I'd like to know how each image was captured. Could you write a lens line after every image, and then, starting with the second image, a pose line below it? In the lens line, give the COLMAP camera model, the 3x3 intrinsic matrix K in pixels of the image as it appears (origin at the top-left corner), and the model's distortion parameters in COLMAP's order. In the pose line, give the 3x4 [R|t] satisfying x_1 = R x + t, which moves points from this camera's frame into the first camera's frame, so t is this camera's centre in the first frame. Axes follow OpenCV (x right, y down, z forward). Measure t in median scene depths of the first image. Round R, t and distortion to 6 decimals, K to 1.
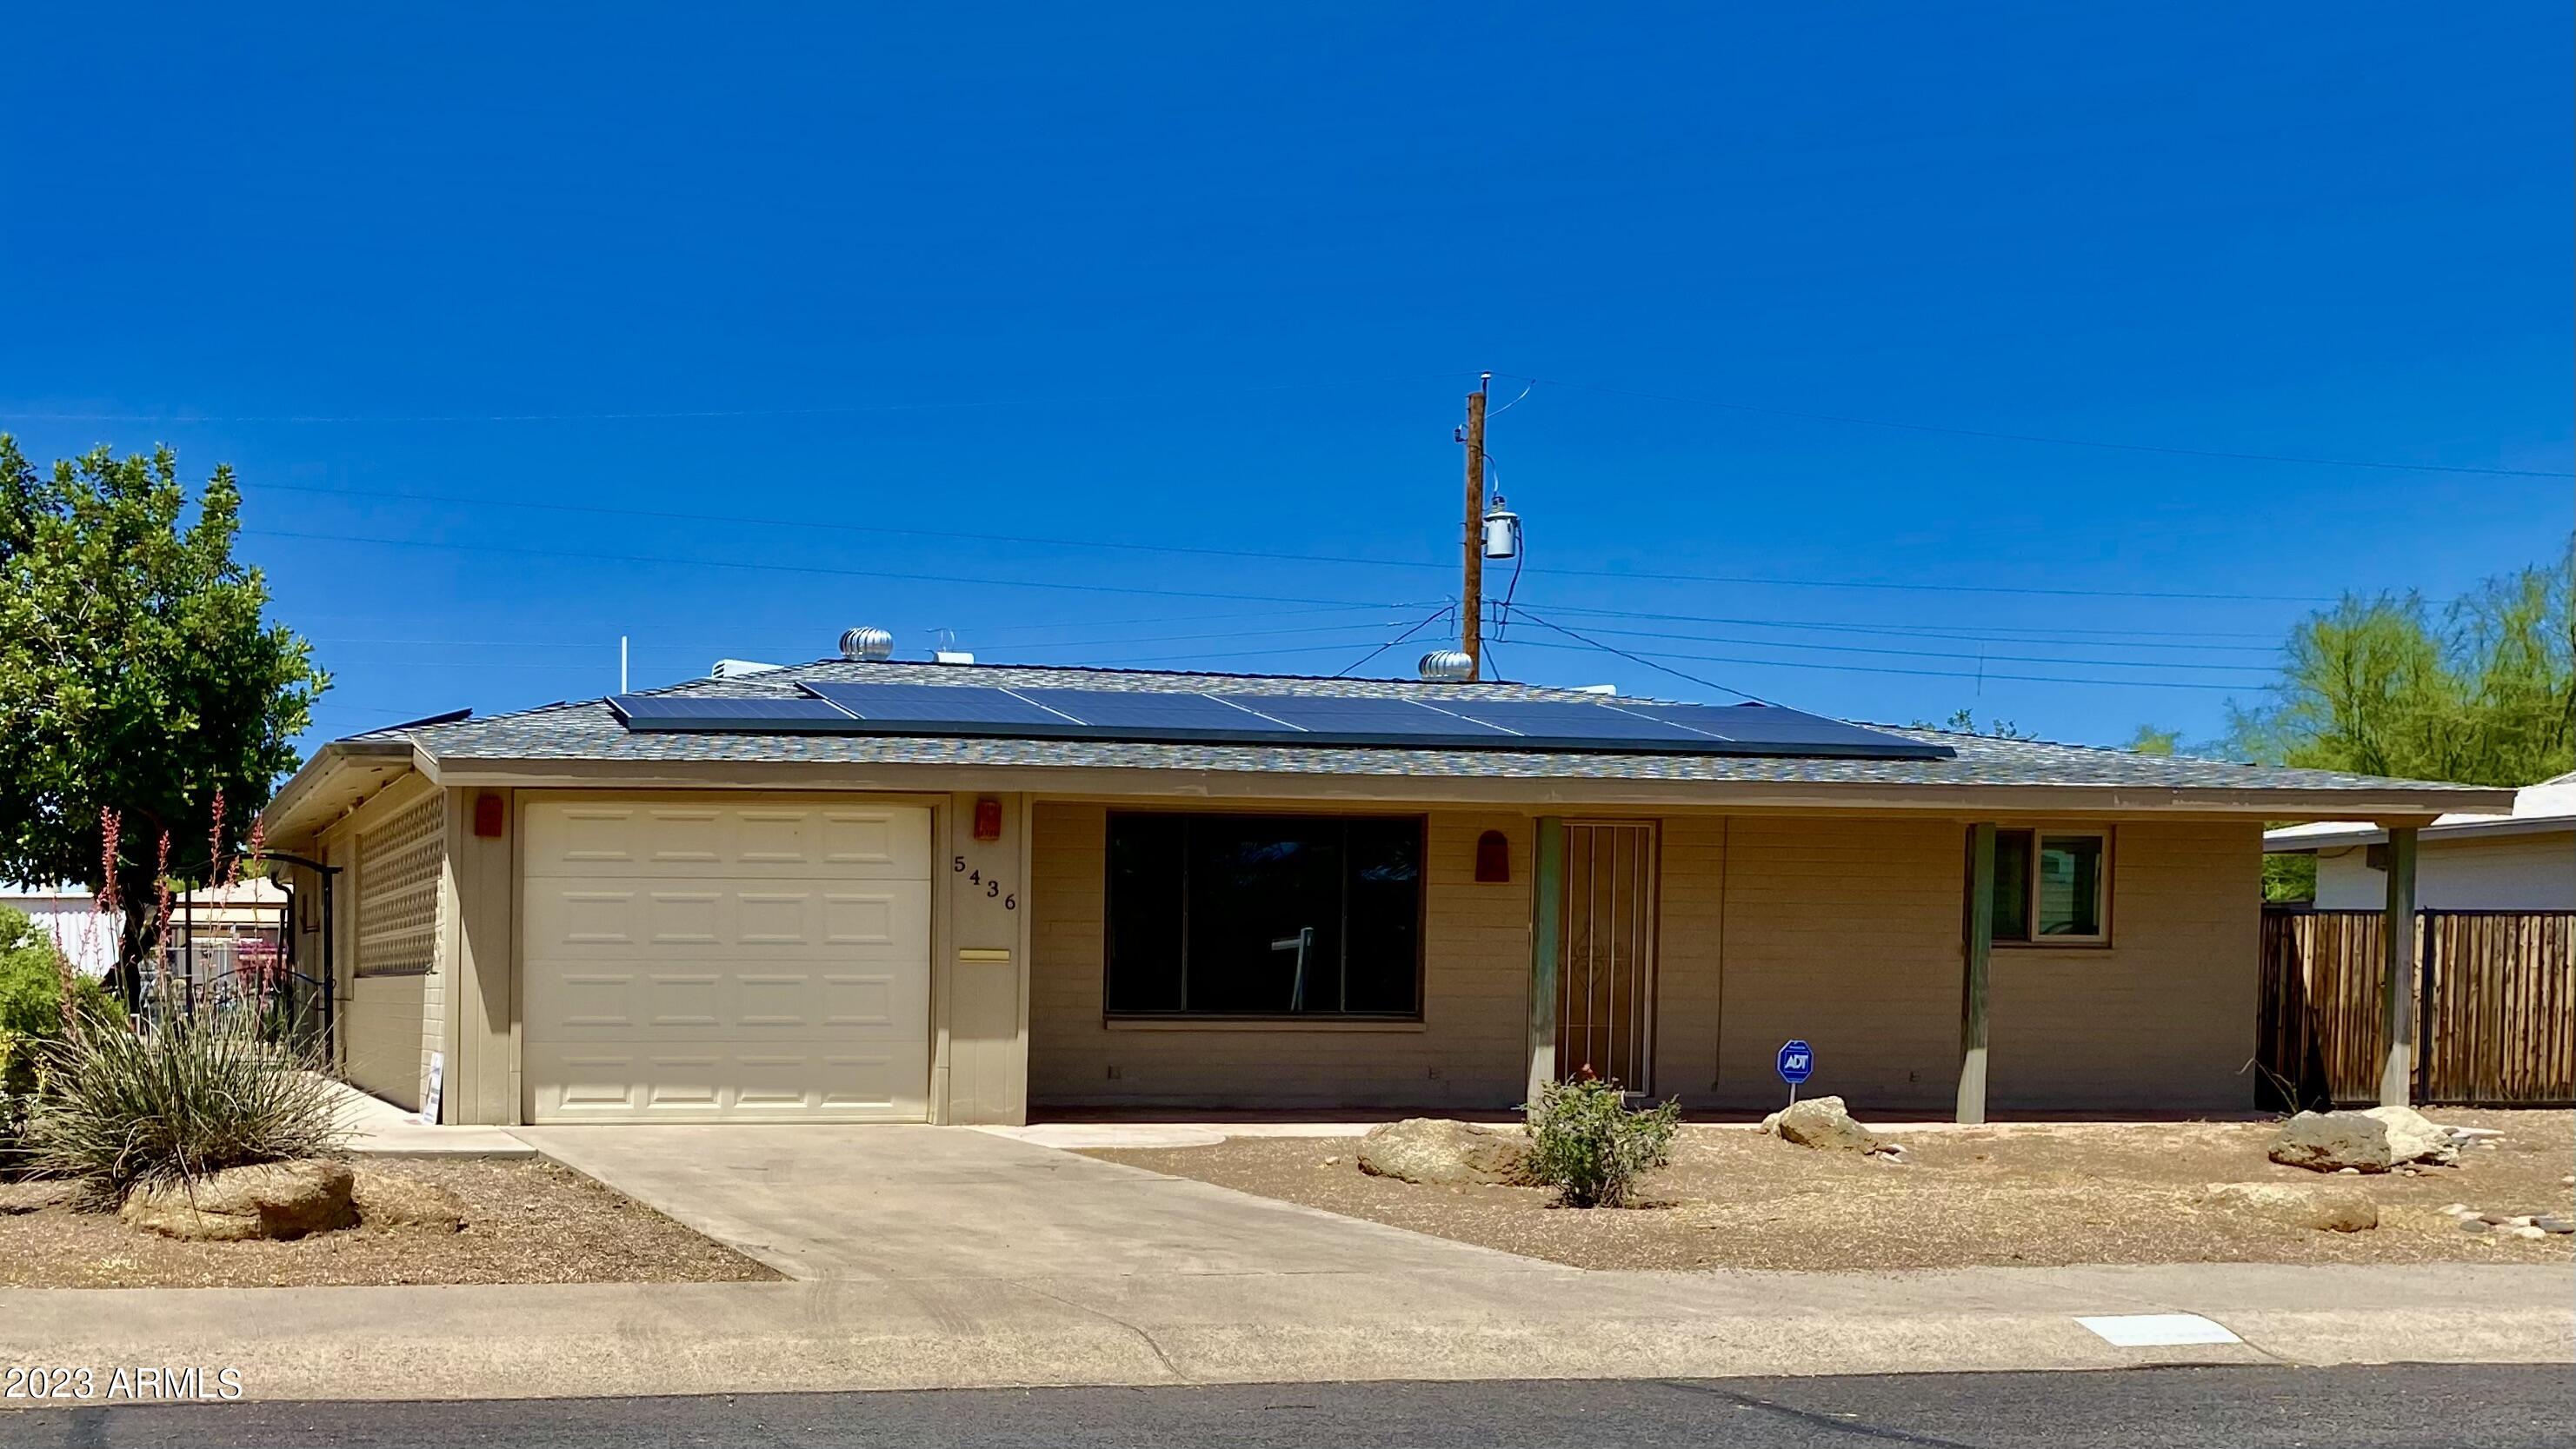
lens RADIAL K [[1938.5, 0, 1301.3], [0, 1938.5, 790.4], [0, 0, 1]] dist [0.045237, -0.042502]
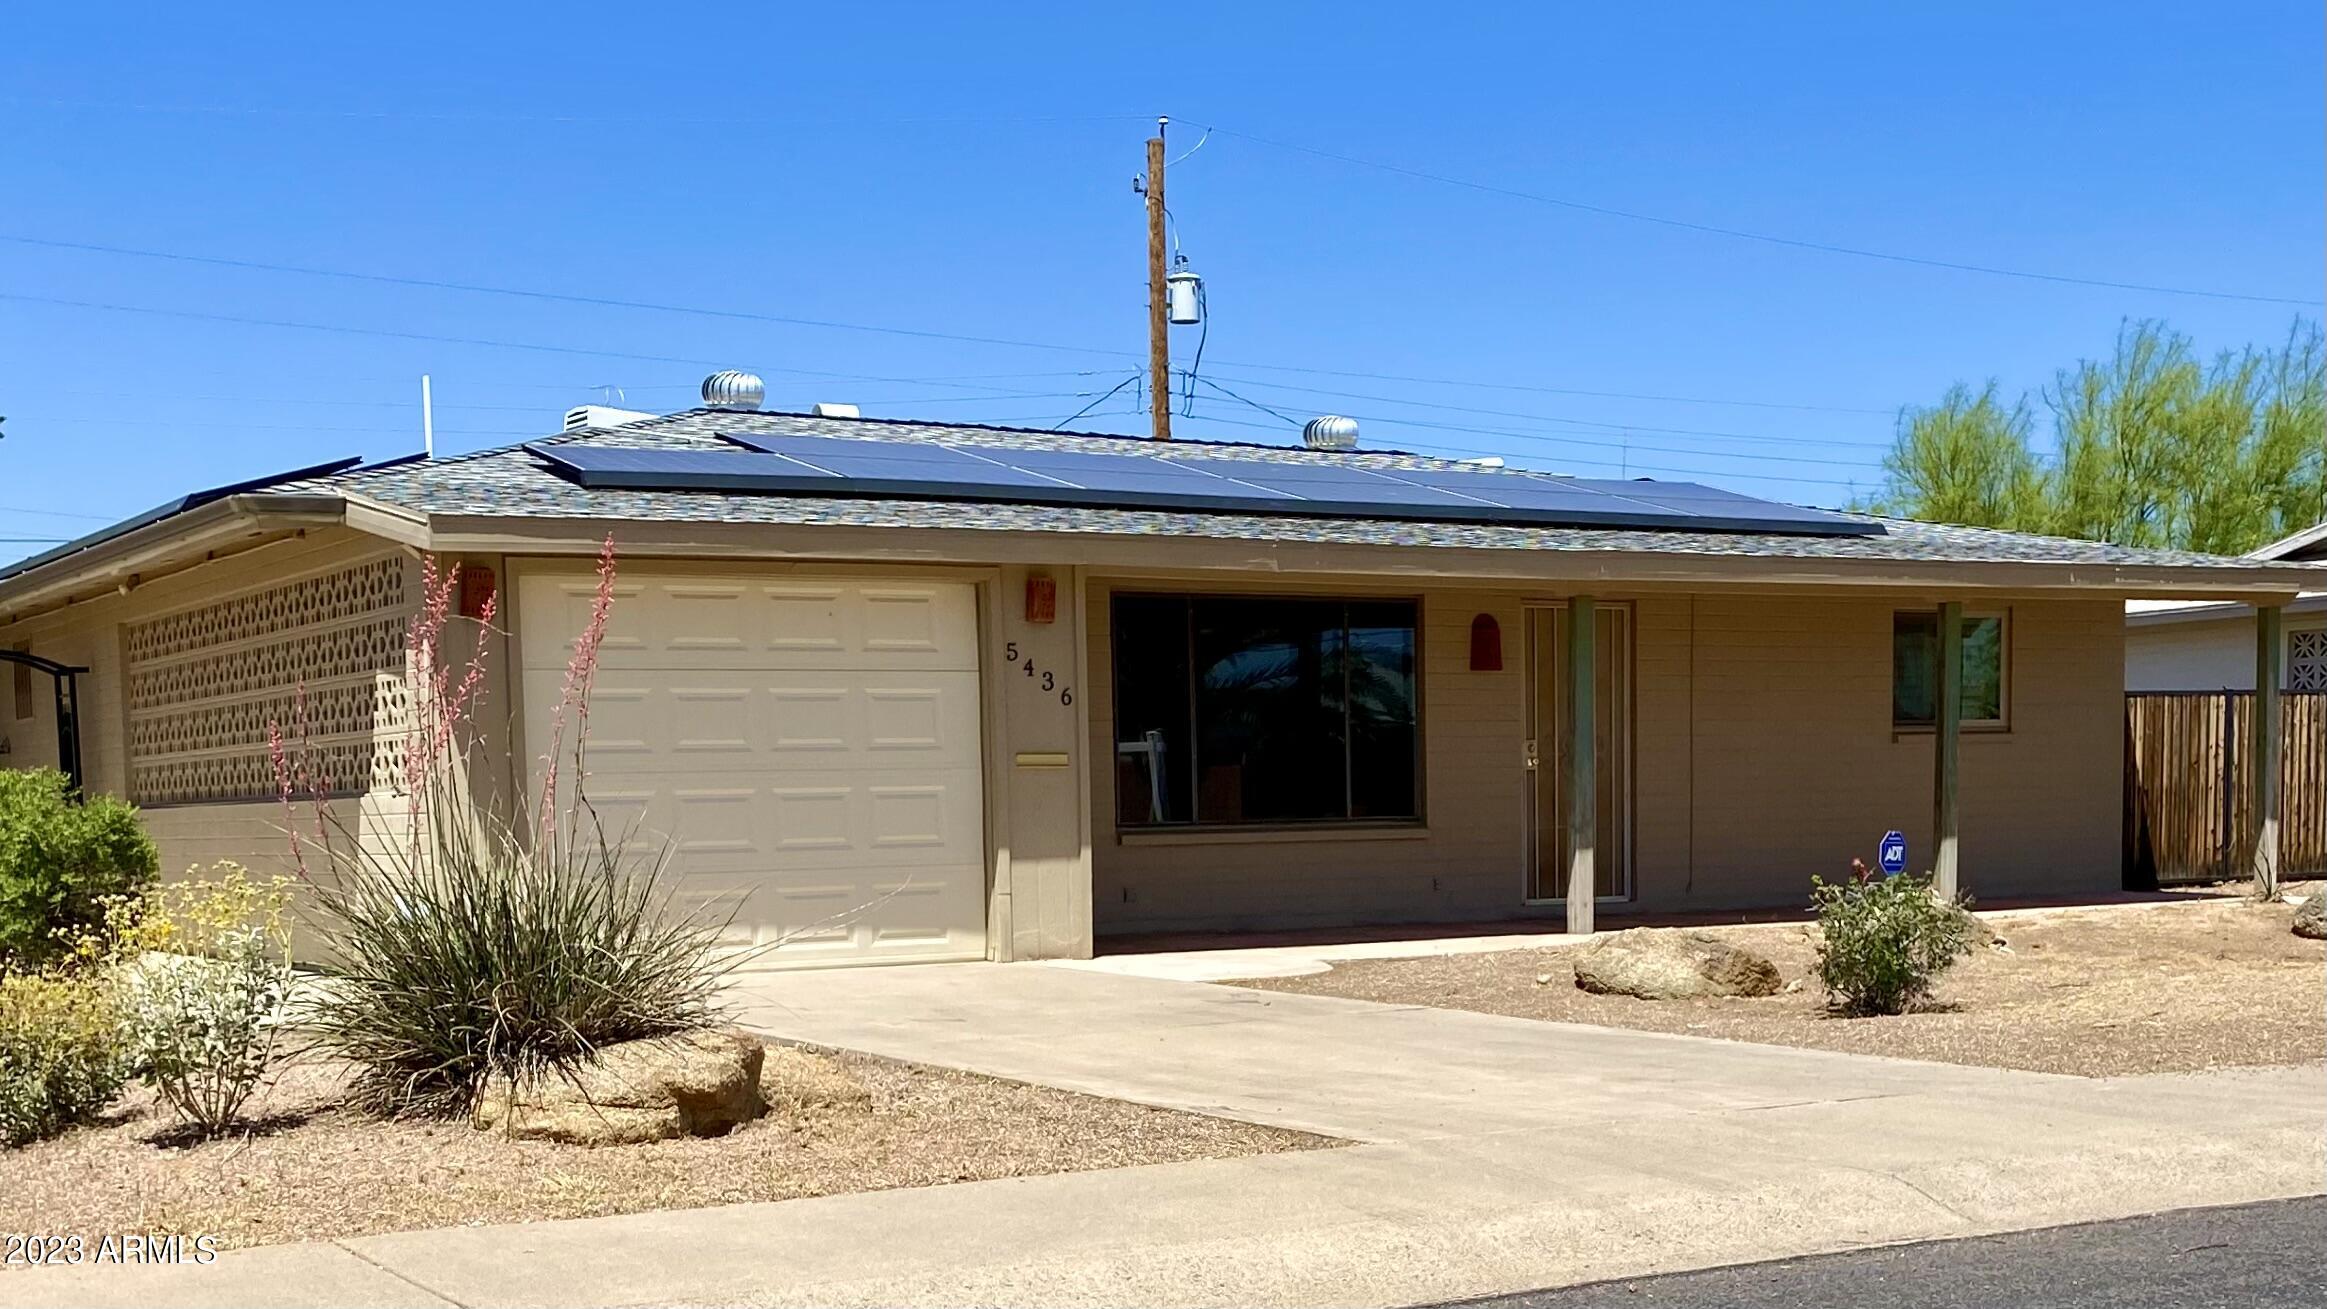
lens RADIAL K [[2092.7, 0, 1177.1], [0, 2092.7, 675.6], [0, 0, 1]] dist [0.034199, -0.015493]
pose [[0.965440, -0.011748, 0.260362, -0.337379], [0.001732, 0.999251, 0.038664, 0.013614], [-0.260622, -0.036877, 0.964737, 0.112022]]
